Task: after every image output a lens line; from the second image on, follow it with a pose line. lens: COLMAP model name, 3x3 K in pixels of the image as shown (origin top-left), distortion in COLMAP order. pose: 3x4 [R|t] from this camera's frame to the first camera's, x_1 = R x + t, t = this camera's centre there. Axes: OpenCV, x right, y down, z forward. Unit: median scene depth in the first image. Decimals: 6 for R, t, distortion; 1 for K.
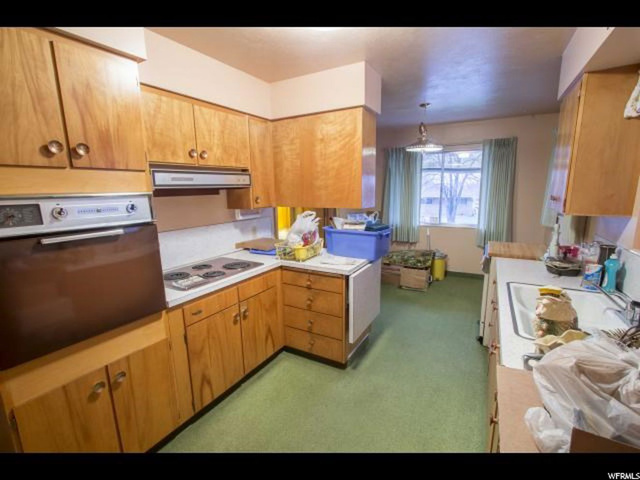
lens RADIAL K [[294.0, 0, 321.6], [0, 294.0, 244.5], [0, 0, 1]] dist [-0.018516, -0.000070]
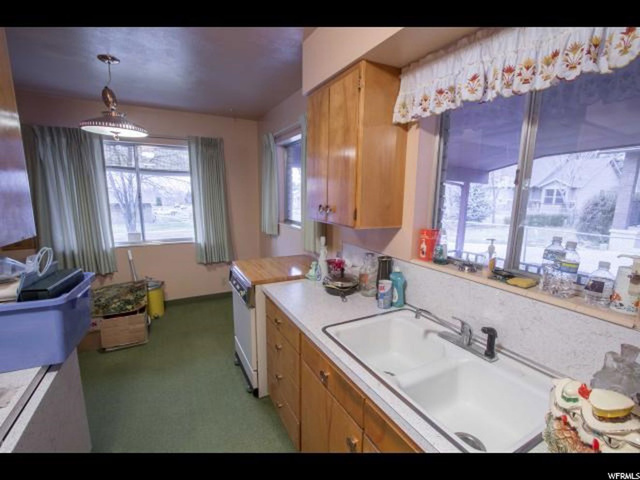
lens RADIAL K [[294.0, 0, 321.6], [0, 294.0, 244.5], [0, 0, 1]] dist [-0.018516, -0.000070]
pose [[0.535412, -0.126144, 0.835118, 0.030082], [0.140182, 0.988342, 0.059414, -0.051698], [-0.832876, 0.085257, 0.546853, 0.261018]]
